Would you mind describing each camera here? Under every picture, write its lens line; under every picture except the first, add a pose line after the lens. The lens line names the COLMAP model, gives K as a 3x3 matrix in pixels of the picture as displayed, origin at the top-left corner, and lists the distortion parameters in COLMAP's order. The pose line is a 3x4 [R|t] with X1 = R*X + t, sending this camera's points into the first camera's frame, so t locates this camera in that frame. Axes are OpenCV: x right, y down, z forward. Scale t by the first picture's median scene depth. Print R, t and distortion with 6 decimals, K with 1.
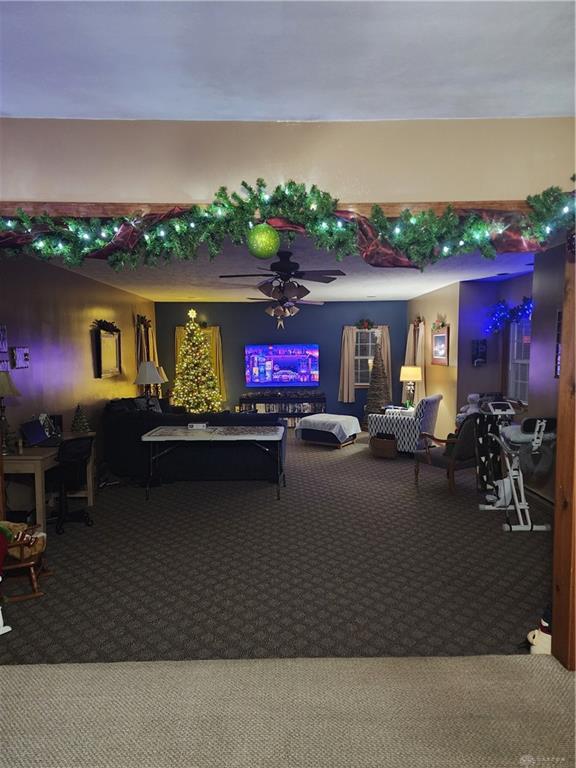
lens RADIAL K [[499.1, 0, 294.5], [0, 499.1, 387.5], [0, 0, 1]] dist [0.056861, -0.006201]
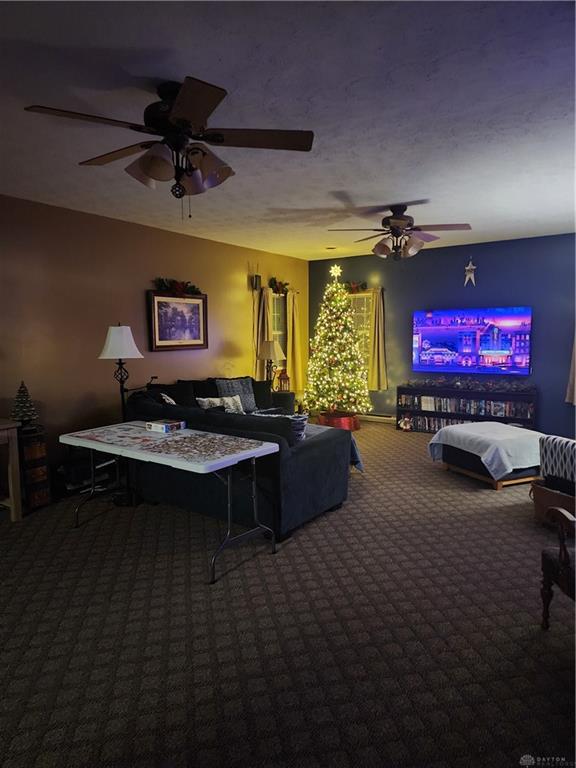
lens RADIAL K [[499.1, 0, 287.8], [0, 499.1, 391.4], [0, 0, 1]] dist [0.056861, -0.006201]
pose [[0.815533, 0.069893, -0.574474, 0.208053], [-0.043561, 0.997278, 0.059494, -0.009714], [0.577069, -0.023494, 0.816358, 0.388604]]
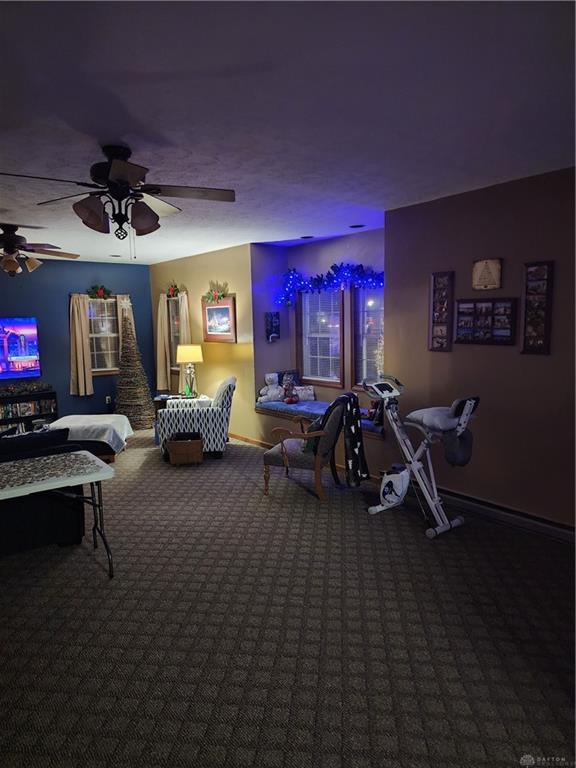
lens RADIAL K [[499.1, 0, 290.3], [0, 499.1, 378.7], [0, 0, 1]] dist [0.056861, -0.006201]
pose [[0.793166, -0.075073, 0.604360, -0.132226], [0.059226, 0.997178, 0.046141, -0.015199], [-0.606119, -0.000804, 0.795374, 0.253747]]
